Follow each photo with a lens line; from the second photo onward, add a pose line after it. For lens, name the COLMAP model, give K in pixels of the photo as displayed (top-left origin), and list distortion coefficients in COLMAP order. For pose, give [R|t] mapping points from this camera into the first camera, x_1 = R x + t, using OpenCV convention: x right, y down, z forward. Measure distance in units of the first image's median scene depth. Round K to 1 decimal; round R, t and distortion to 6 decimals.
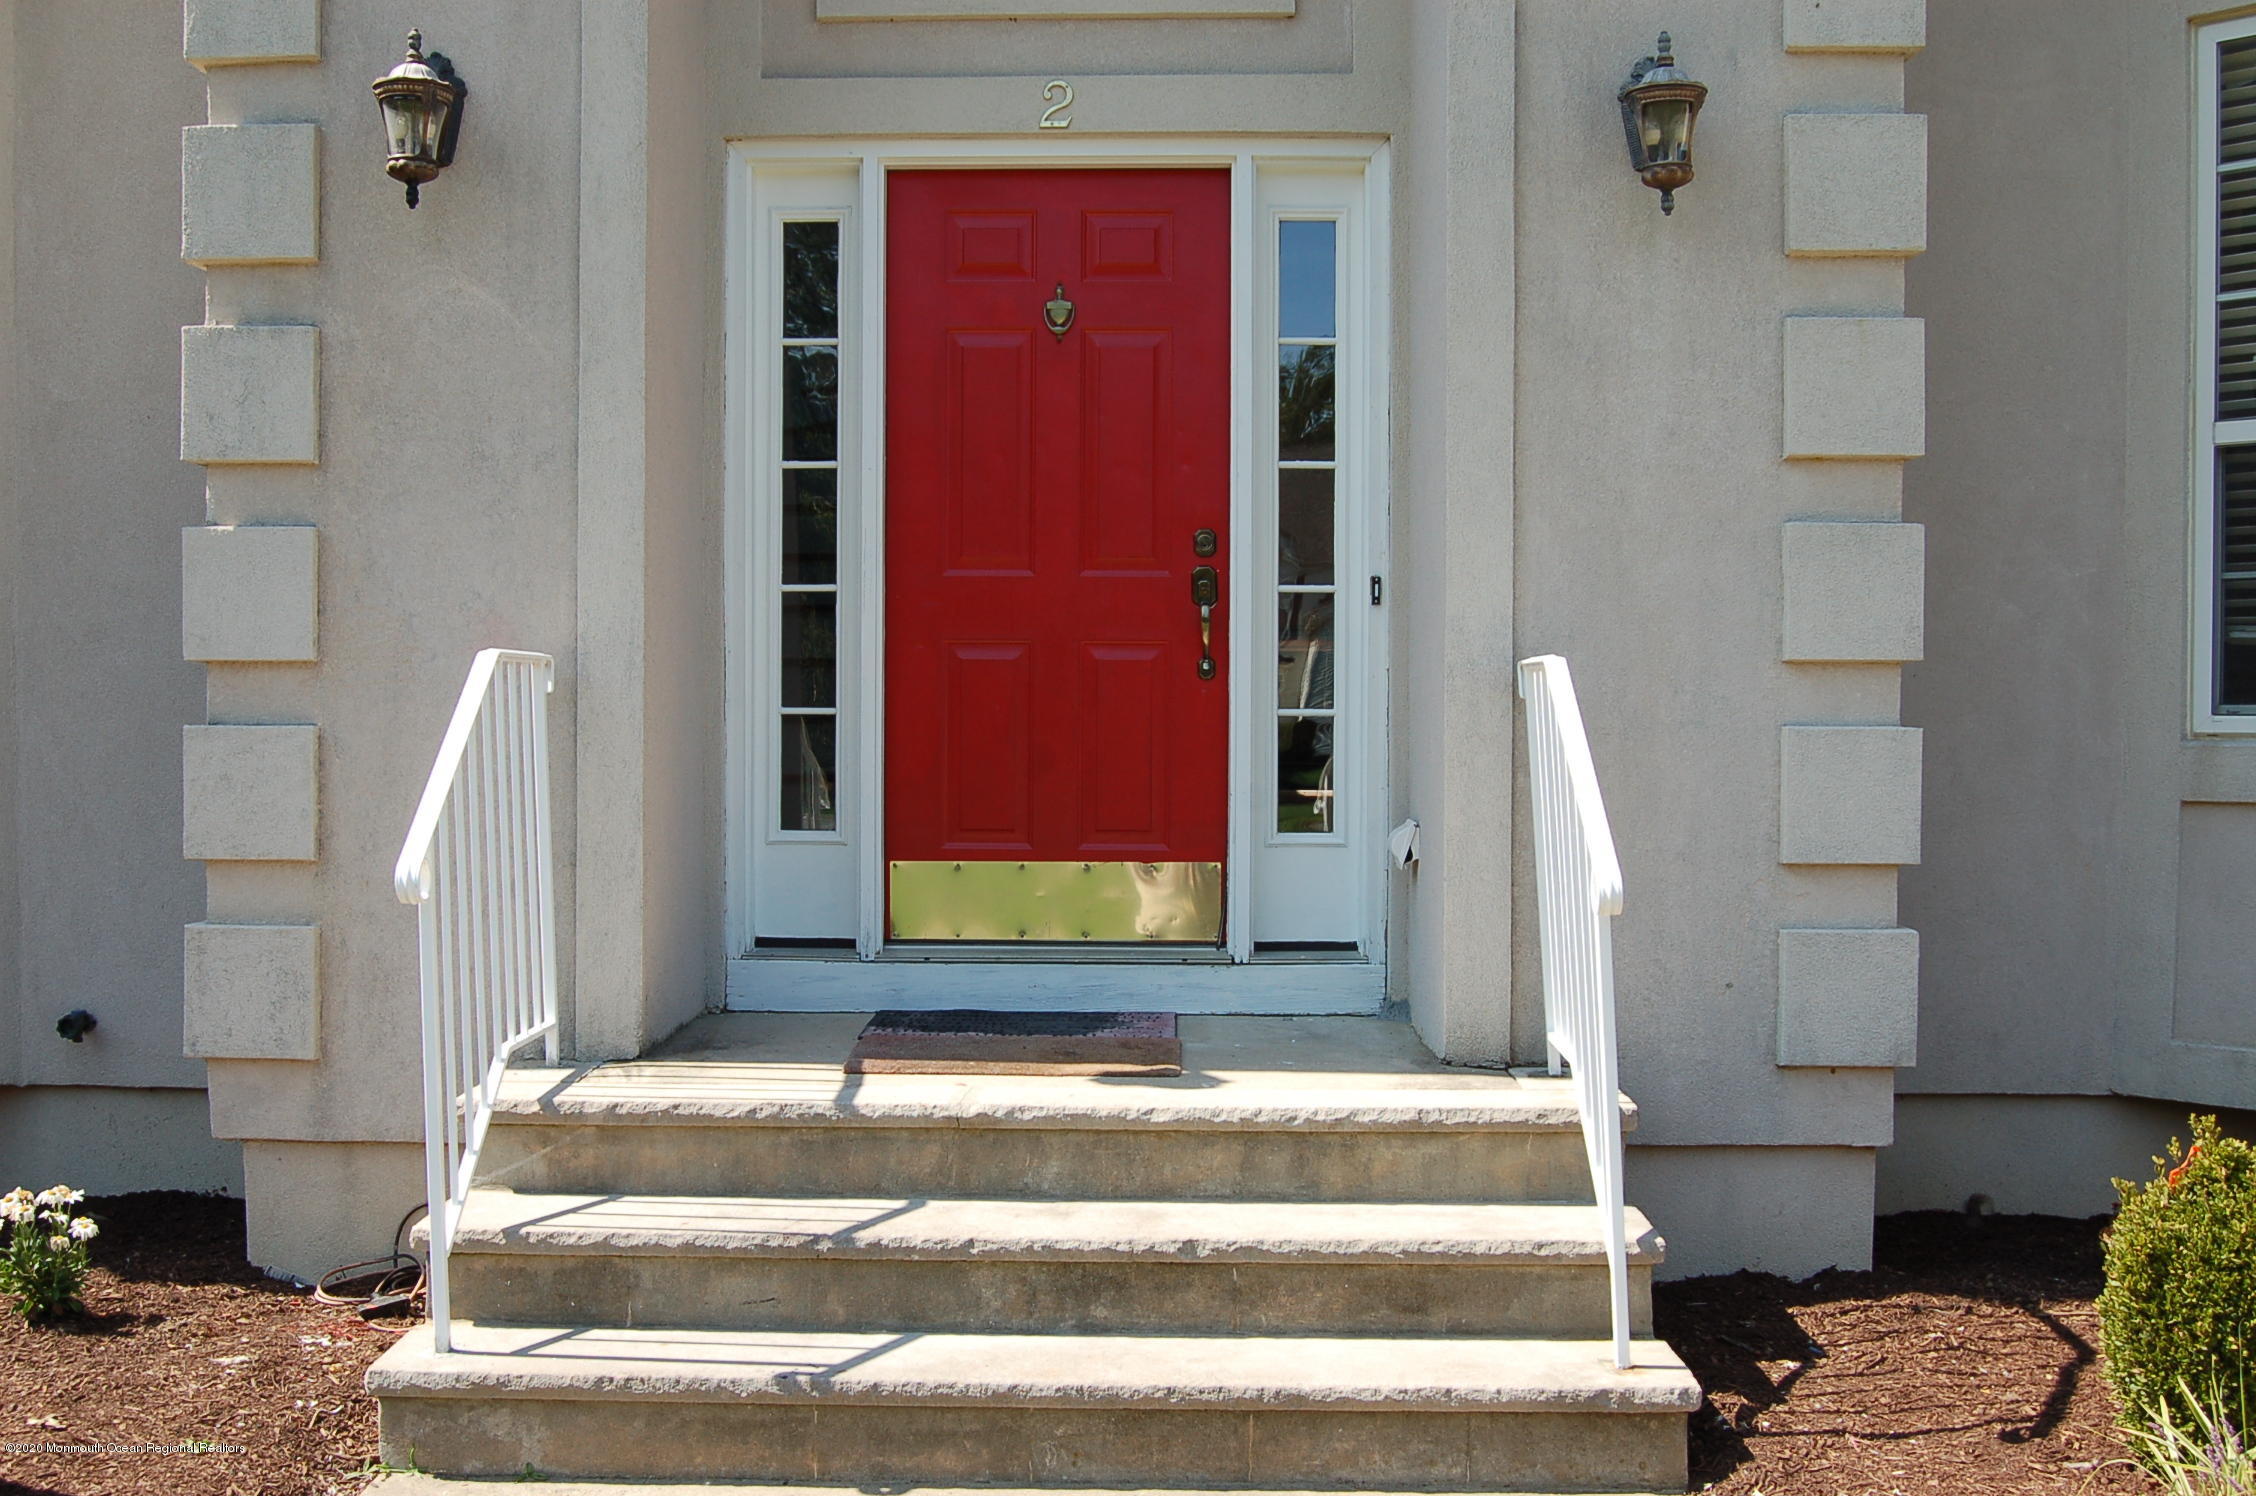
lens RADIAL K [[2297.4, 0, 1123.8], [0, 2297.4, 755.6], [0, 0, 1]] dist [-0.044144, 0.000000]
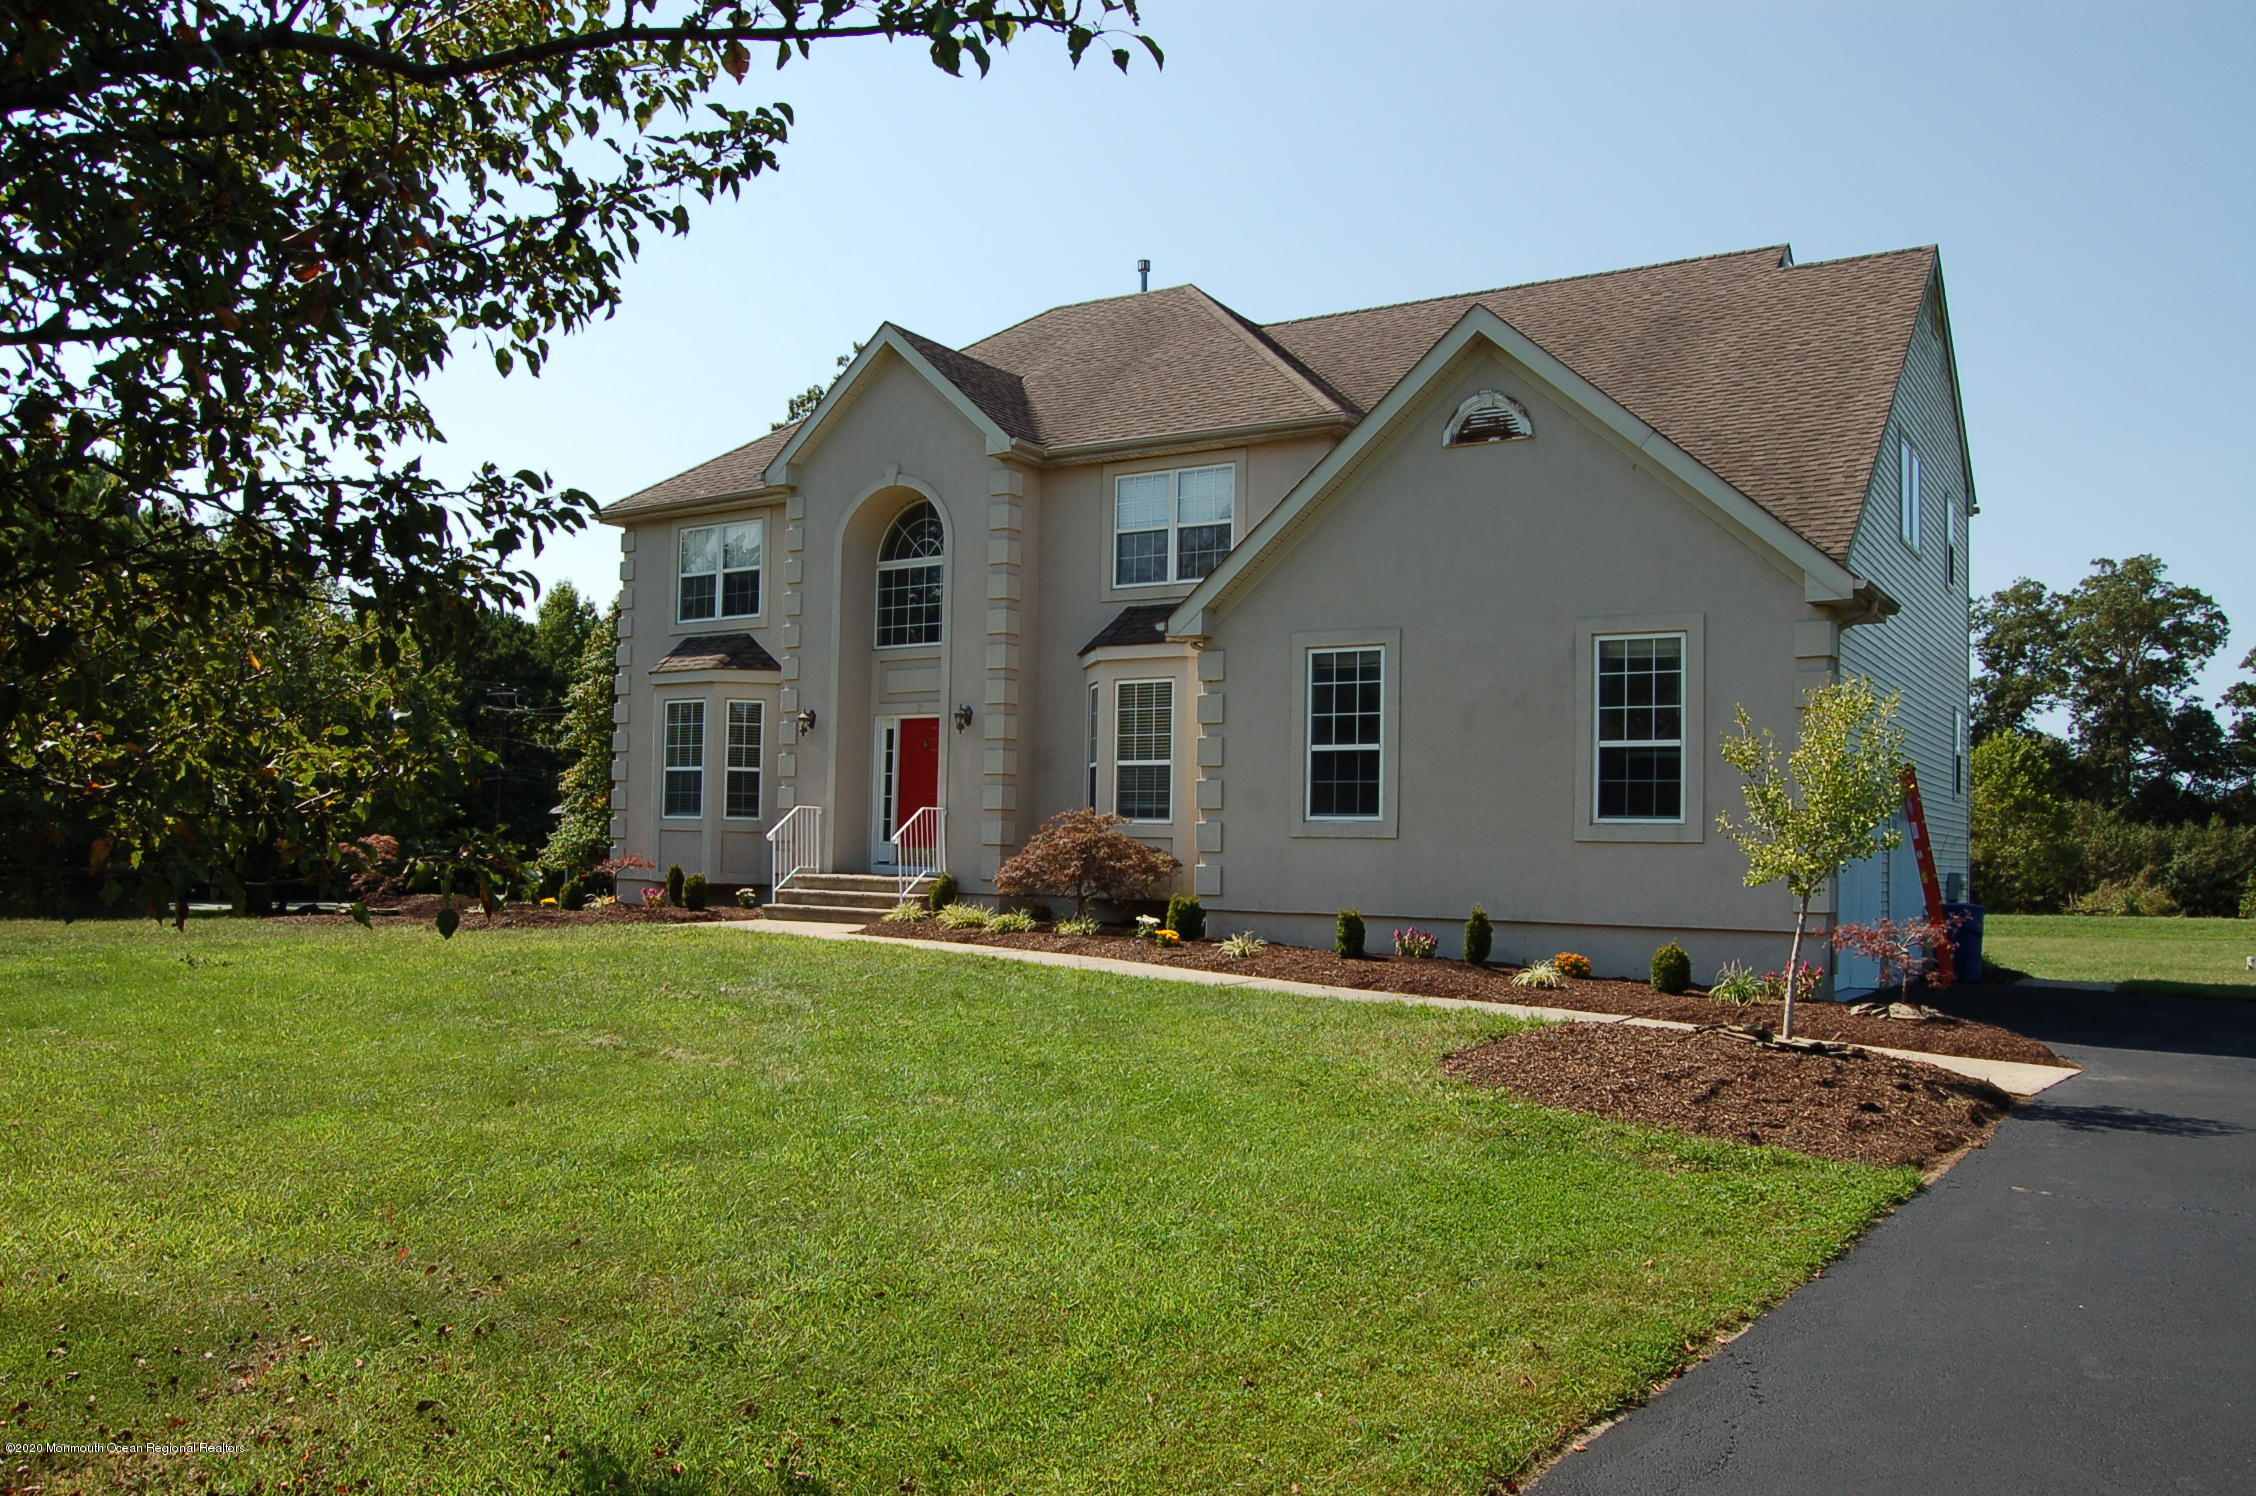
lens RADIAL K [[1777.2, 0, 1125.8], [0, 1777.2, 757.0], [0, 0, 1]] dist [-0.067120, 0.000577]
pose [[0.852959, -0.012855, -0.521819, 2.883397], [-0.038076, 0.995501, -0.086763, 0.198528], [0.520587, 0.093874, 0.848632, -2.573402]]
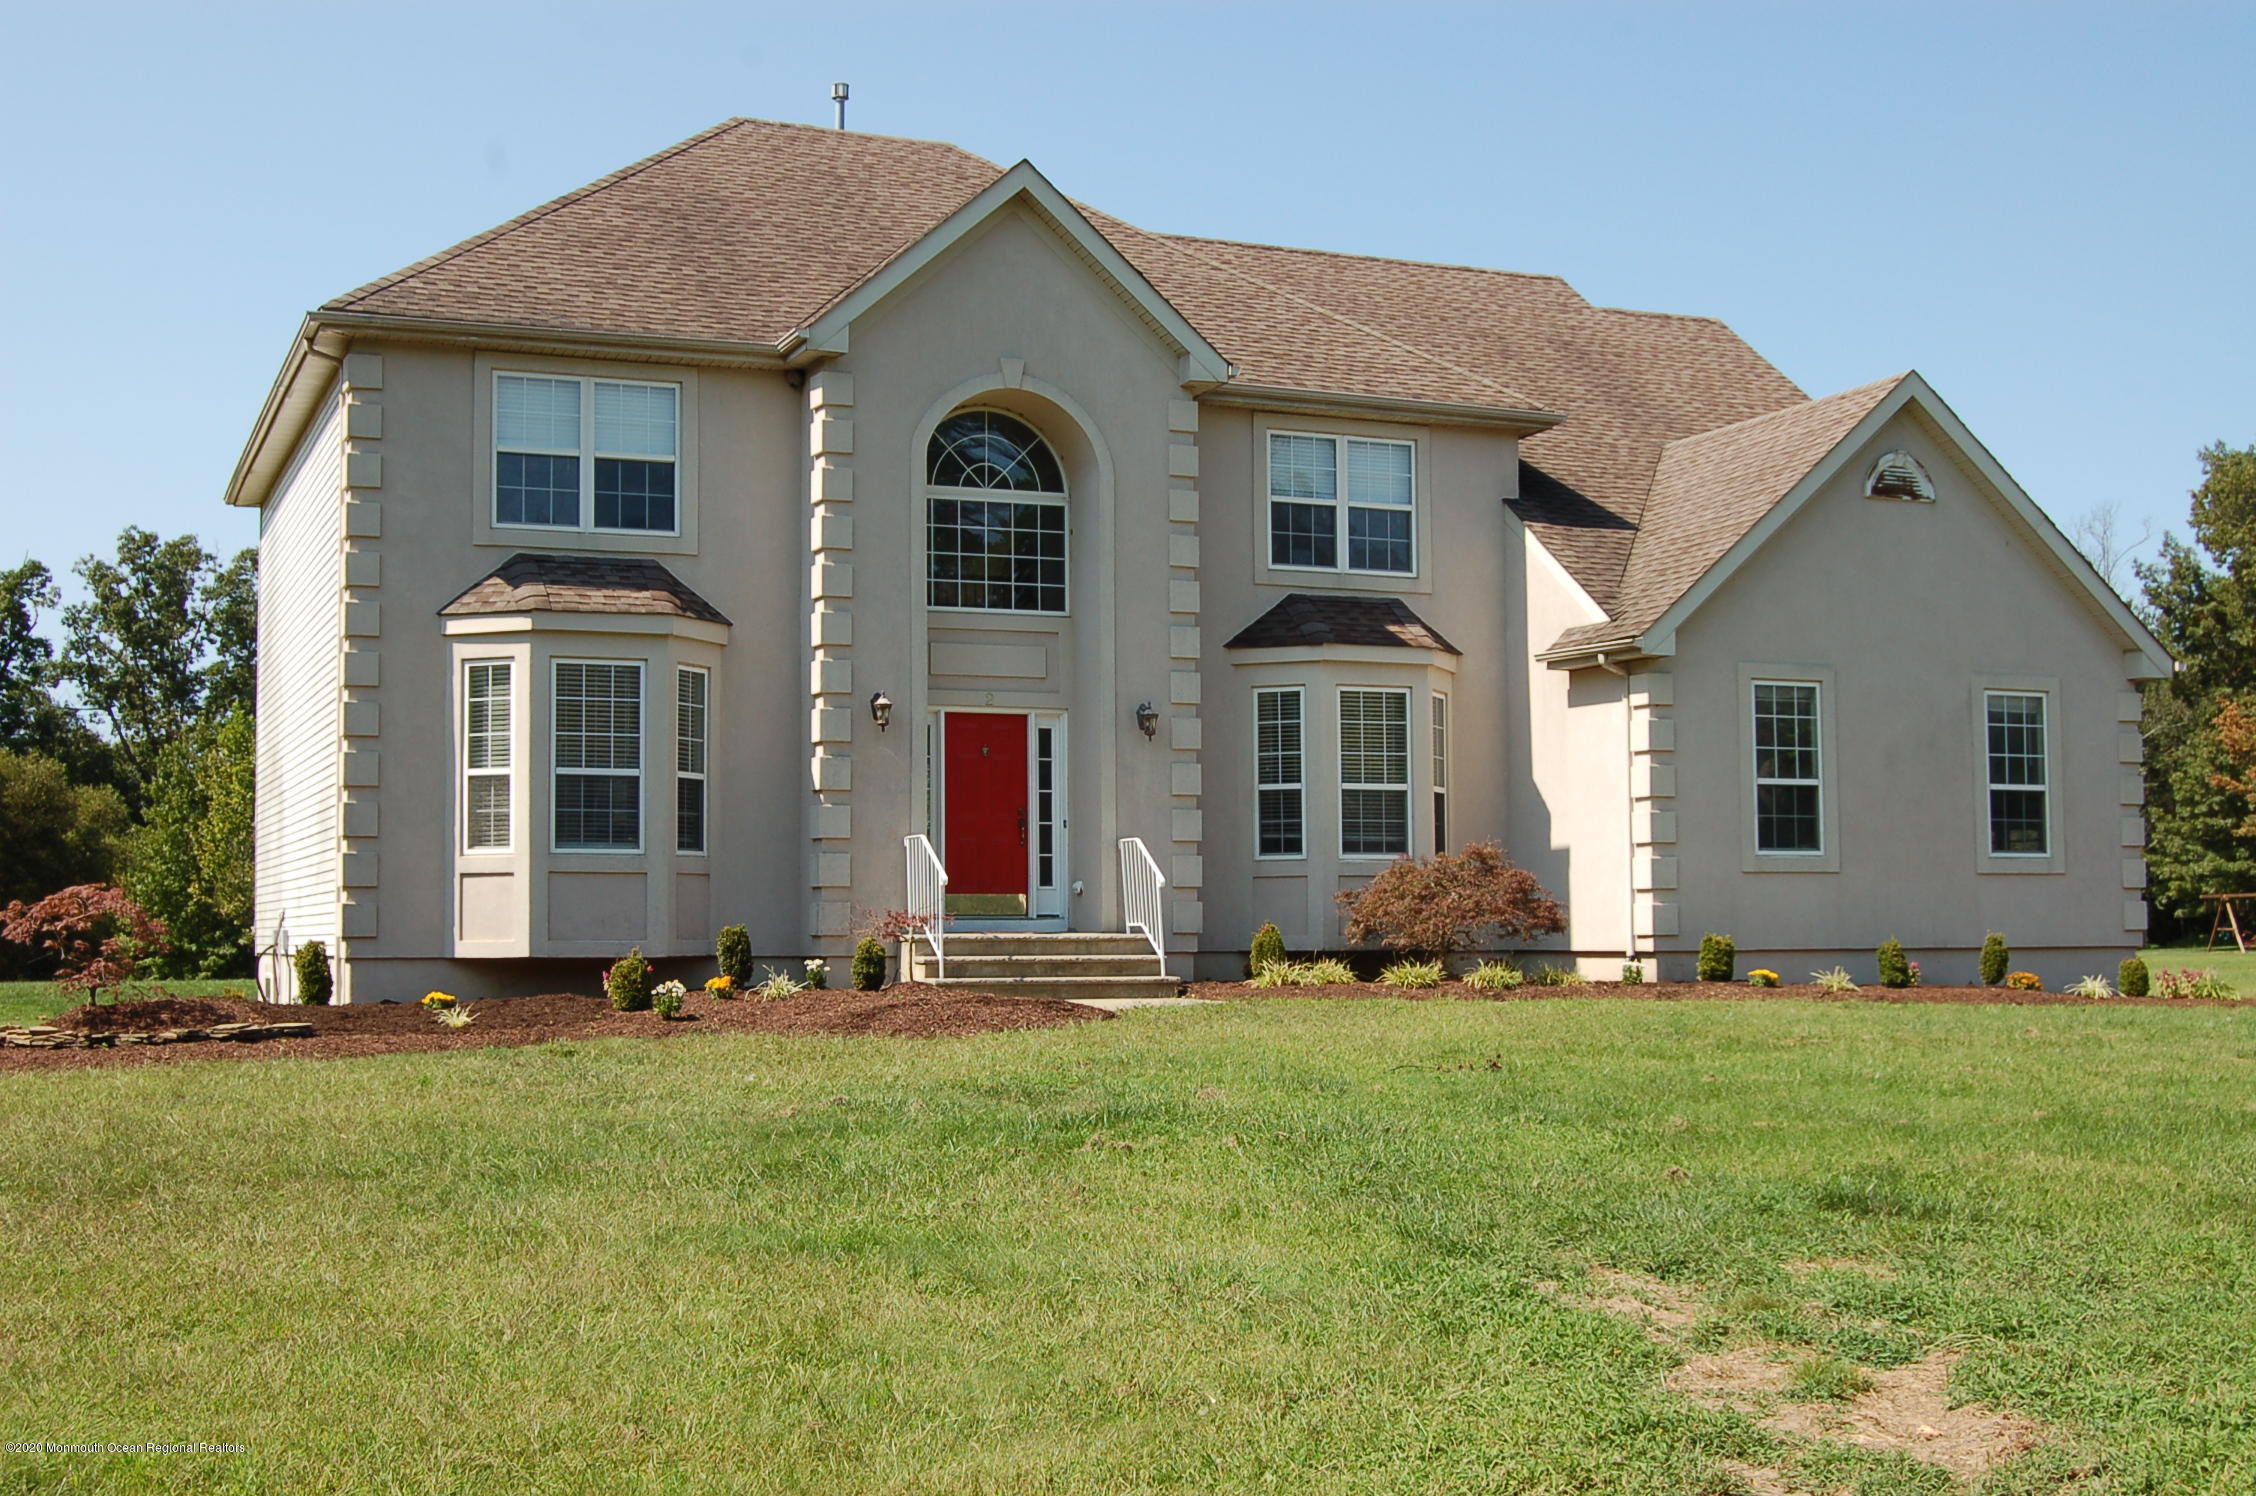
lens RADIAL K [[2517.7, 0, 1130.7], [0, 2517.7, 746.5], [0, 0, 1]] dist [-0.050034, 0.000000]
pose [[0.911076, 0.023026, 0.411594, -1.751891], [0.020727, 0.994617, -0.101522, 0.263874], [-0.411716, 0.101026, 0.905695, -3.312883]]
